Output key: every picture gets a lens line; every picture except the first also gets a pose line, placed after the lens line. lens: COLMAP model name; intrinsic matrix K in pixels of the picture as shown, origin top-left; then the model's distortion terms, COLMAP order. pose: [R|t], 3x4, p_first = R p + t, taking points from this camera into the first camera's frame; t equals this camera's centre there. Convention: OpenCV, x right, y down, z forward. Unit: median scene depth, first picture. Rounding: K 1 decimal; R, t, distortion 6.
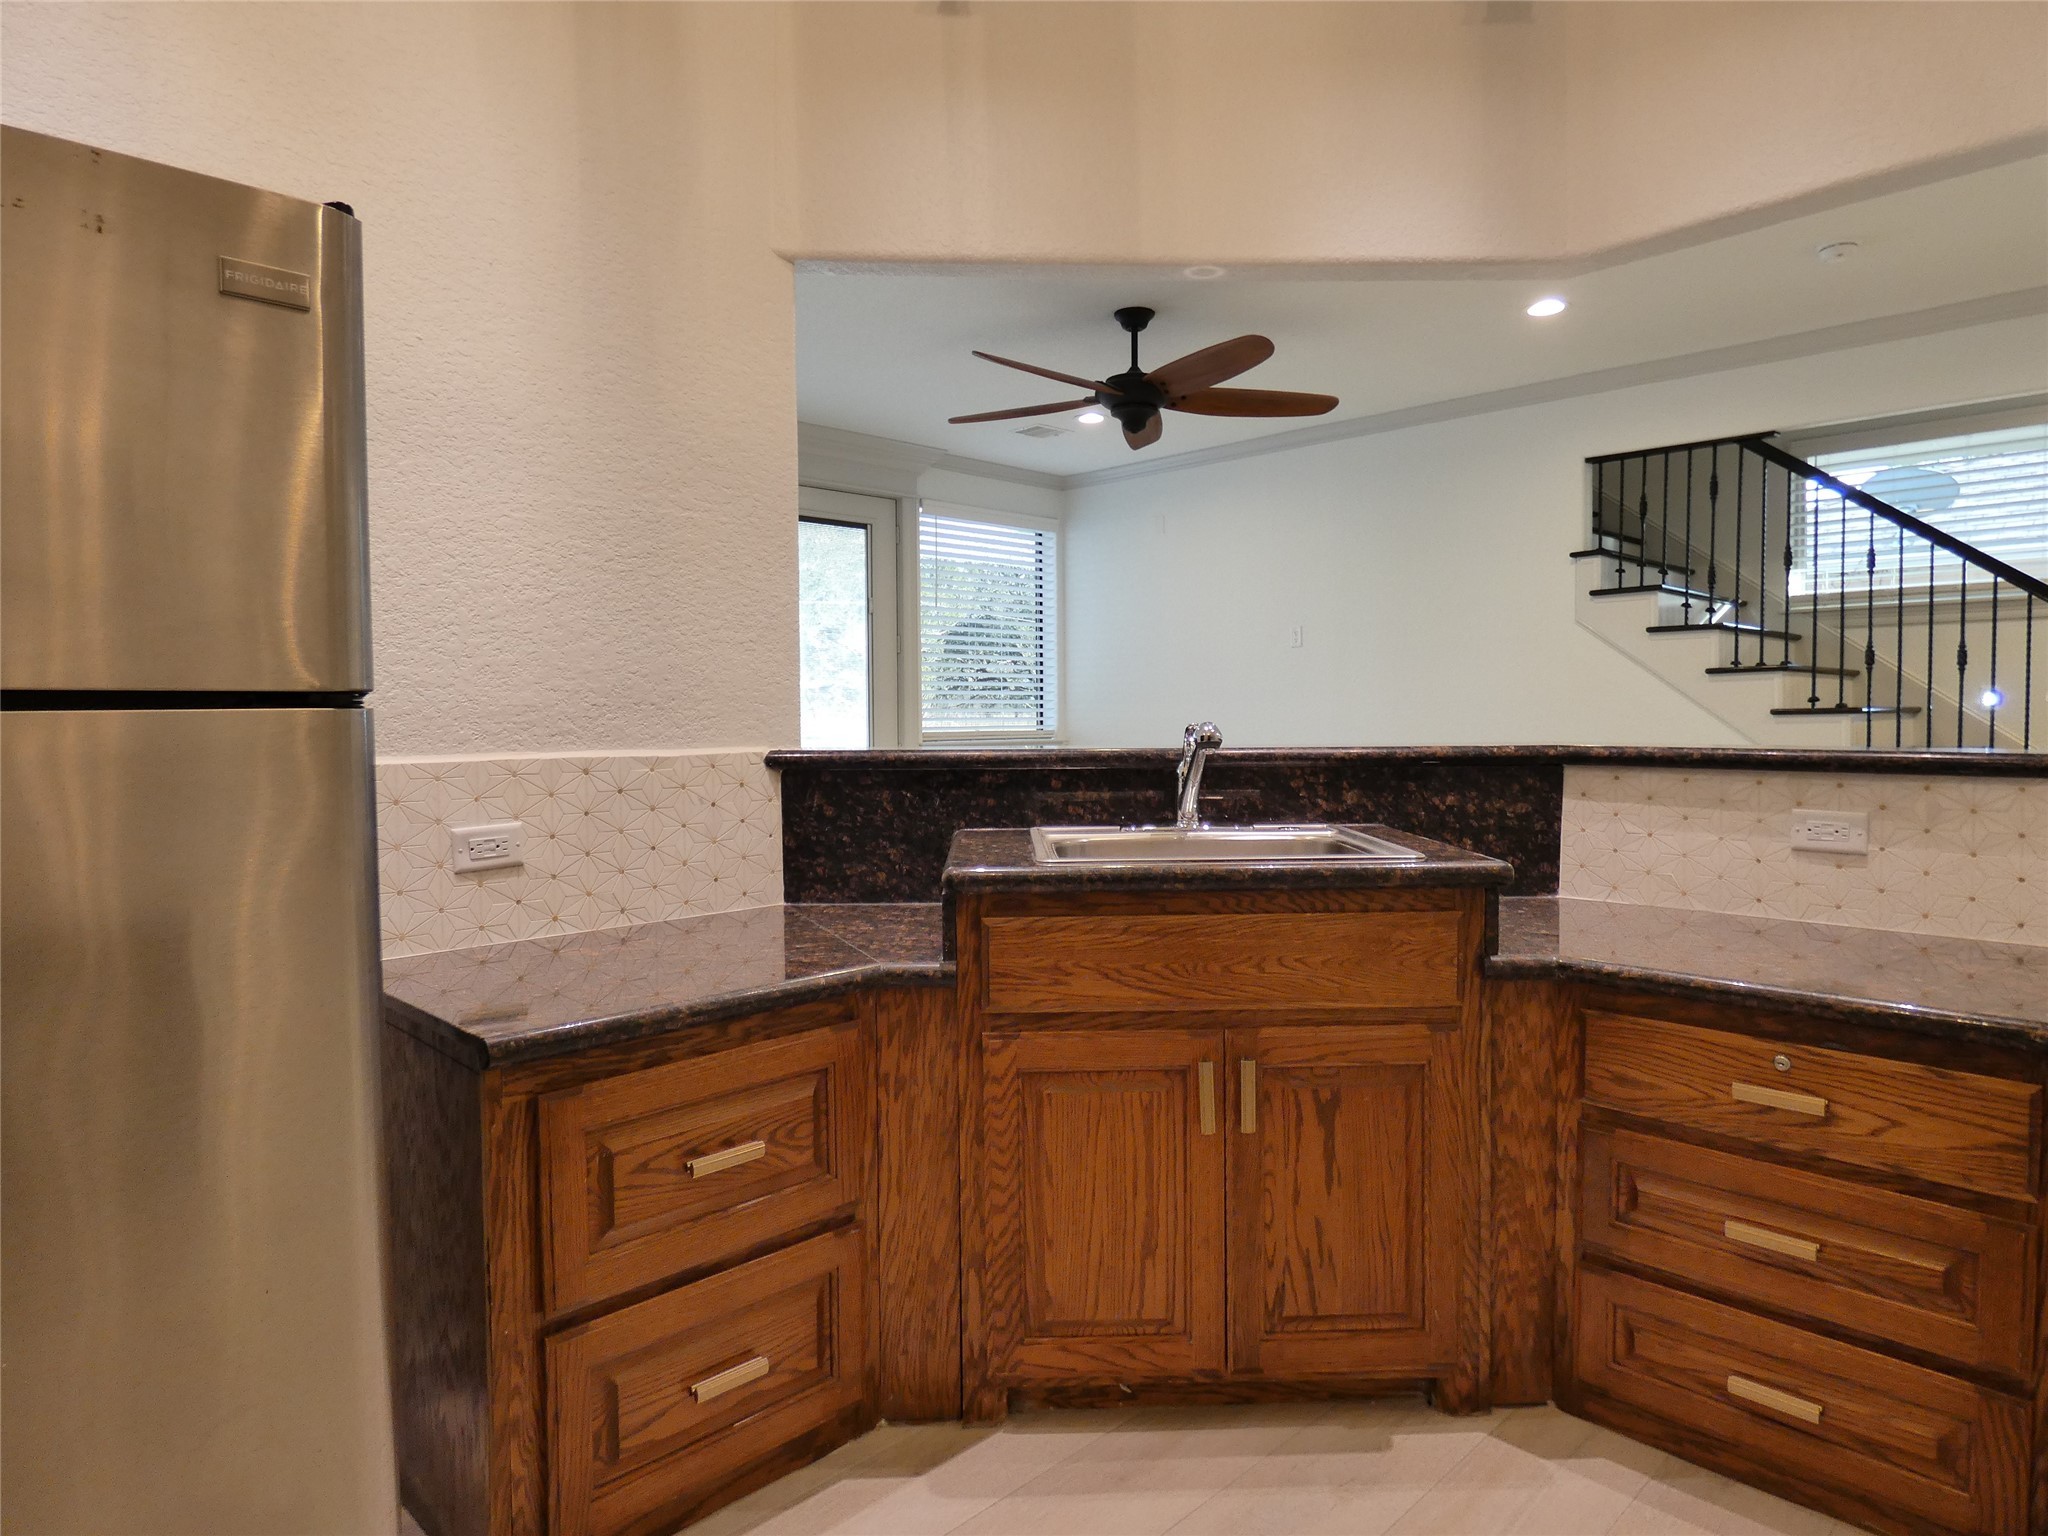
lens RADIAL K [[1222.3, 0, 1029.5], [0, 1222.3, 764.6], [0, 0, 1]] dist [-0.004356, 0.001729]
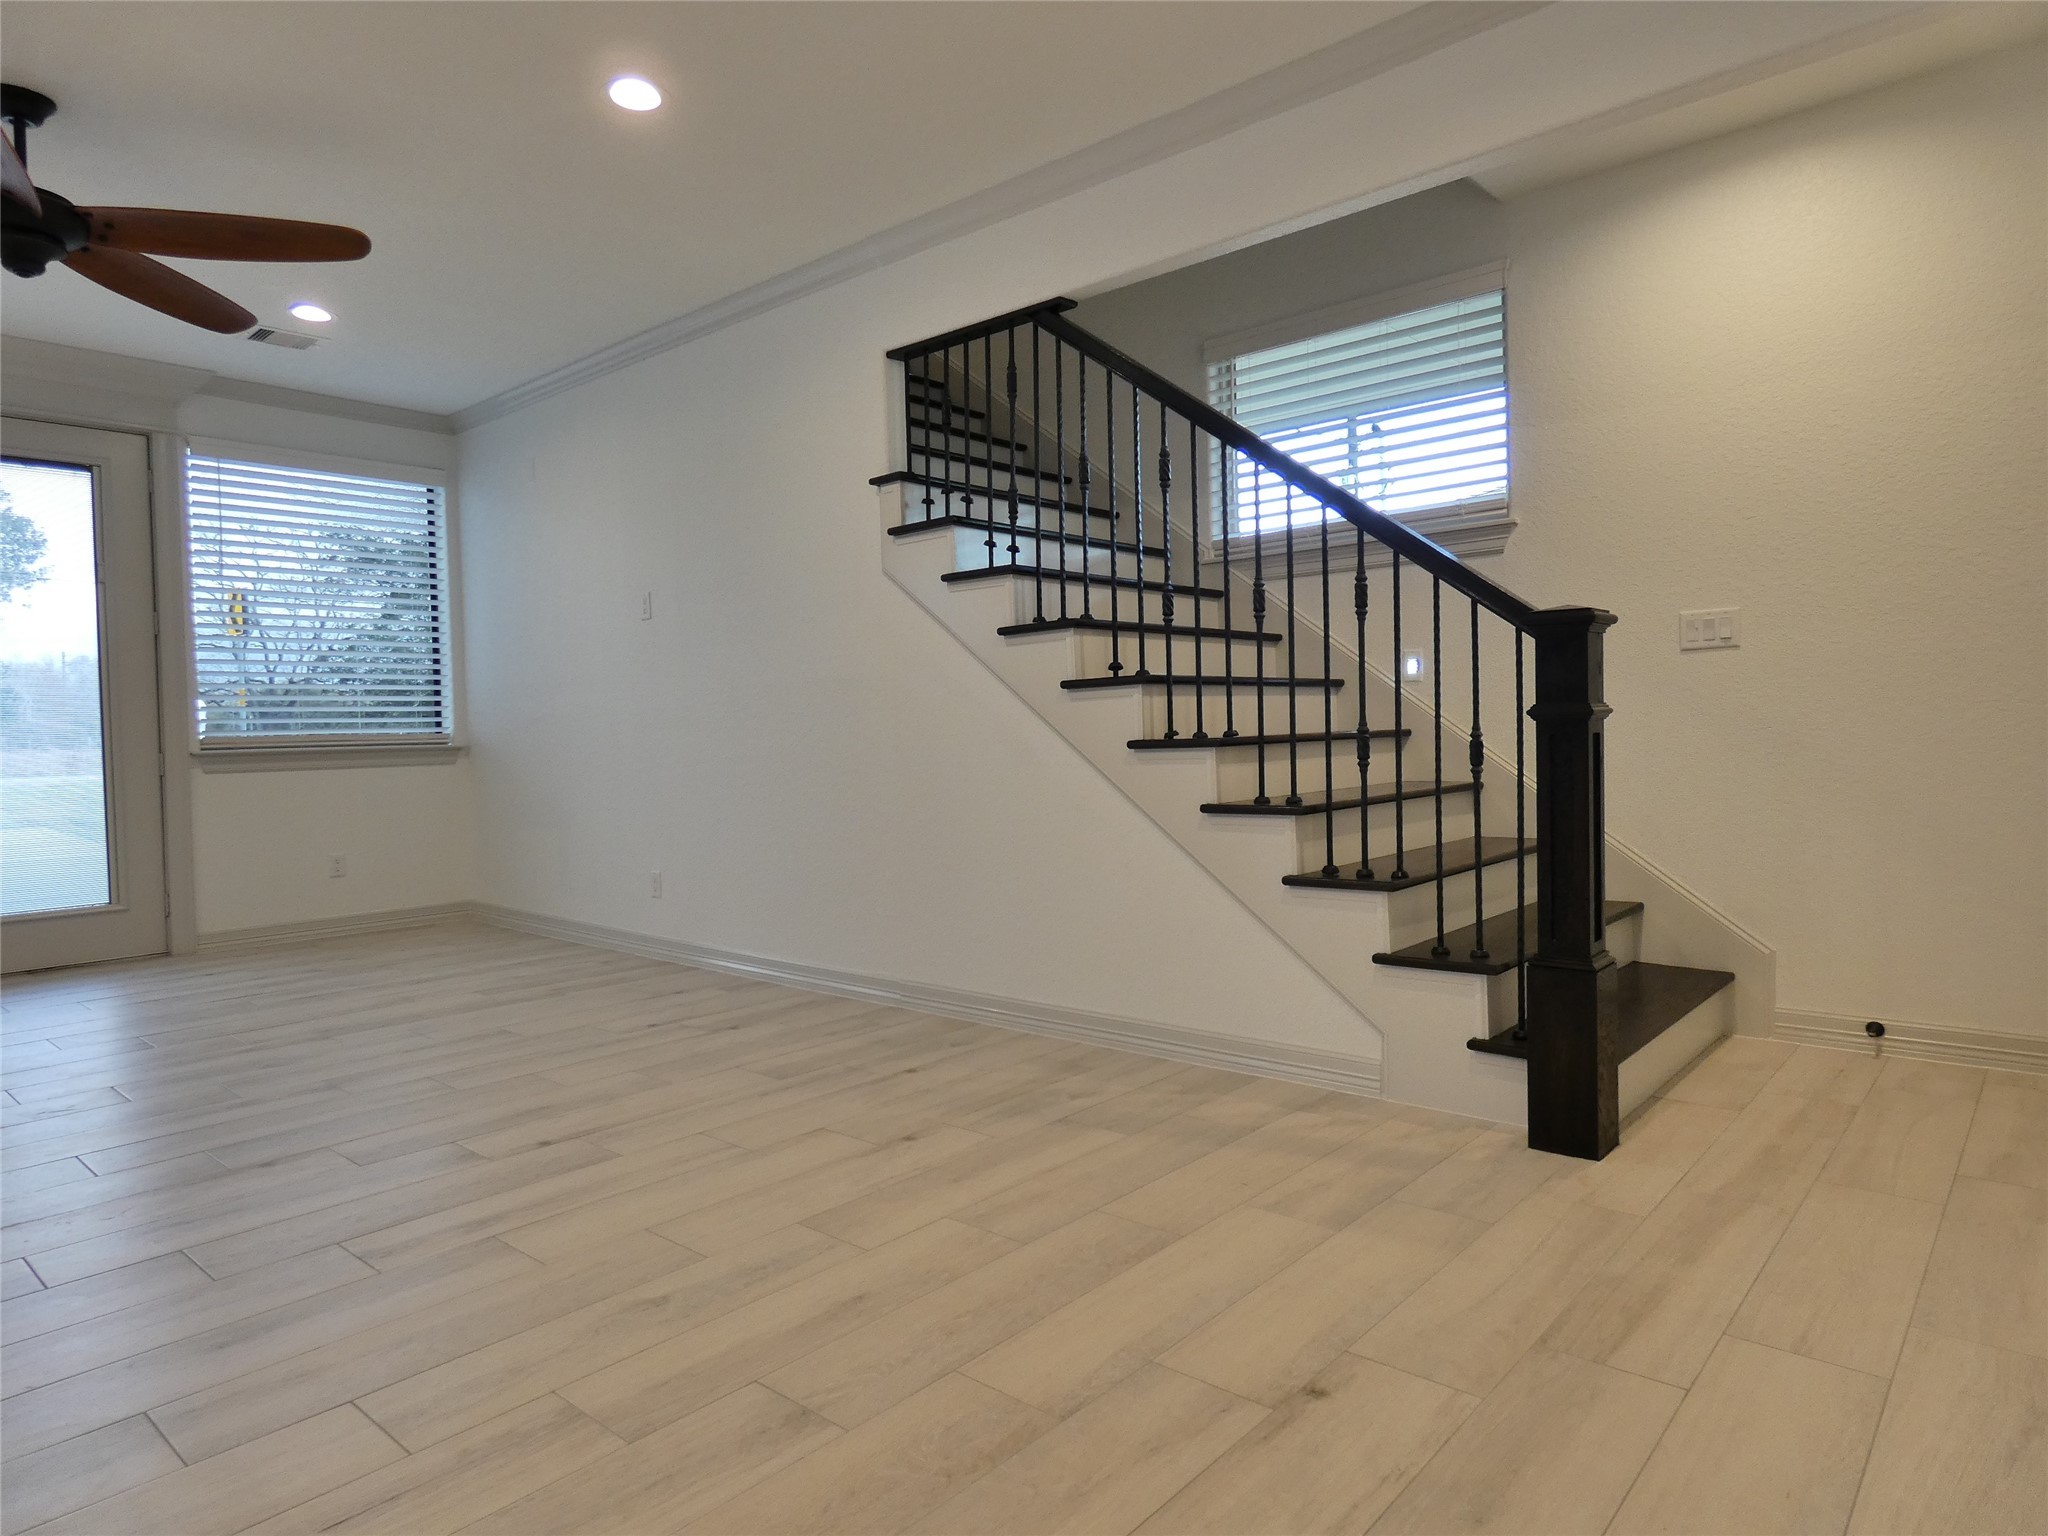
lens RADIAL K [[1222.3, 0, 1019.4], [0, 1222.3, 770.9], [0, 0, 1]] dist [-0.004356, 0.001729]
pose [[0.998555, -0.016113, 0.051275, 0.495360], [0.016492, 0.999840, -0.006970, 0.011635], [-0.051155, 0.007805, 0.998660, 0.254289]]
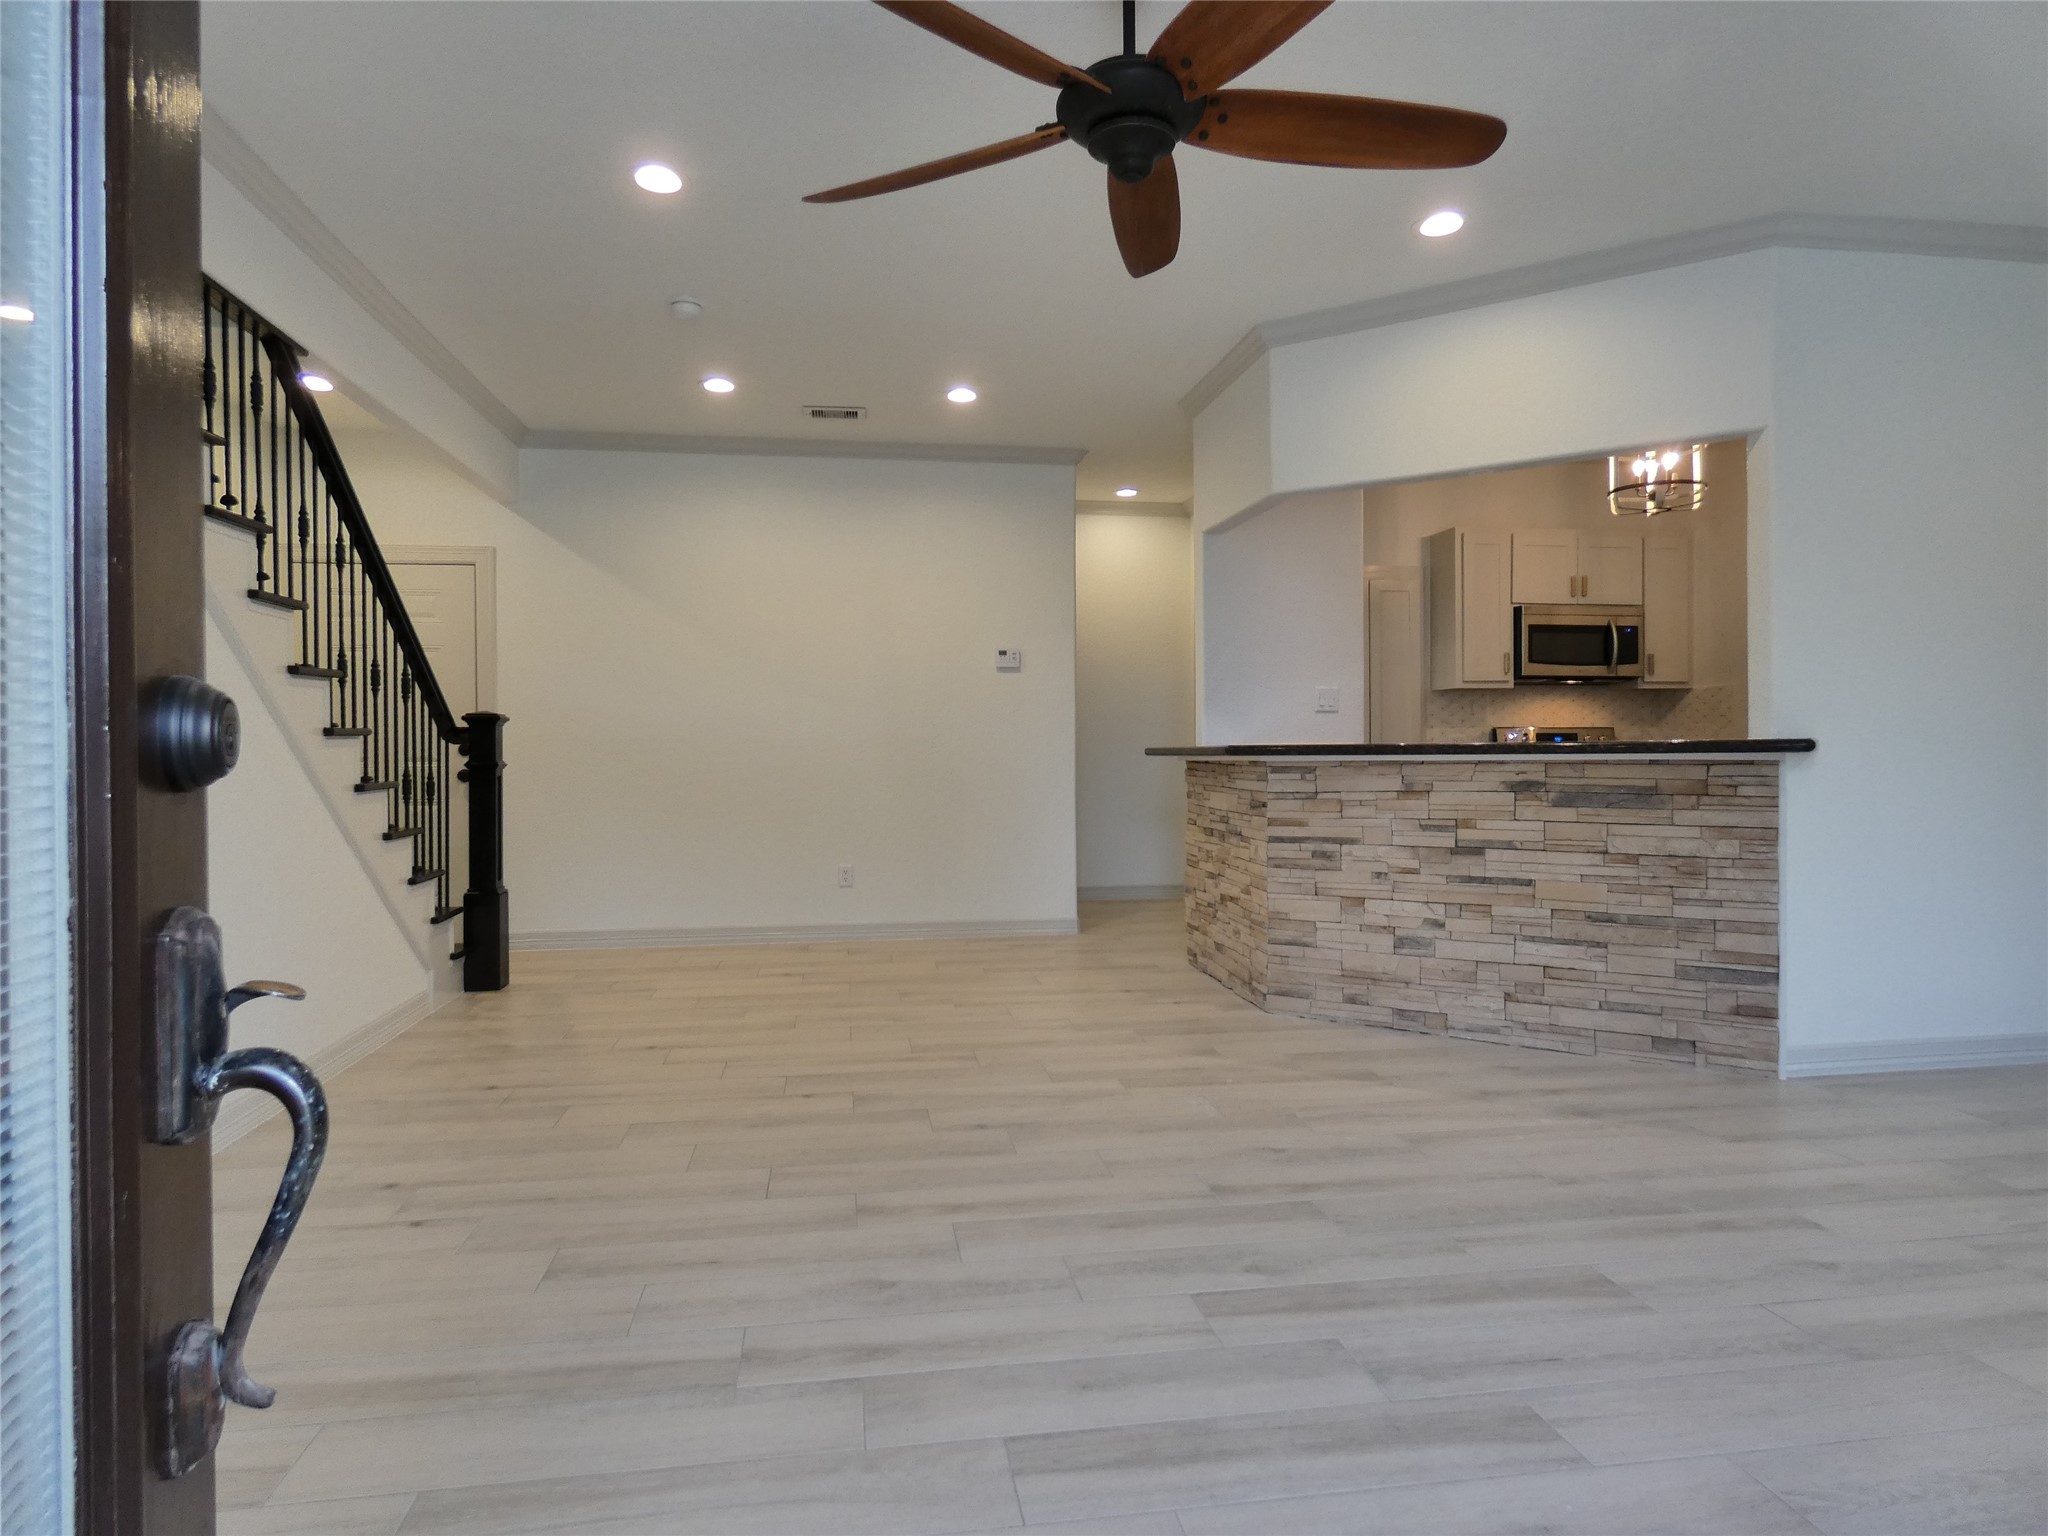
lens RADIAL K [[1222.3, 0, 1026.6], [0, 1222.3, 758.4], [0, 0, 1]] dist [-0.004356, 0.001729]
pose [[-0.798750, 0.001961, 0.601660, -0.163673], [0.026850, 0.999115, 0.032389, -0.035879], [-0.601064, 0.042025, -0.798095, 1.218765]]
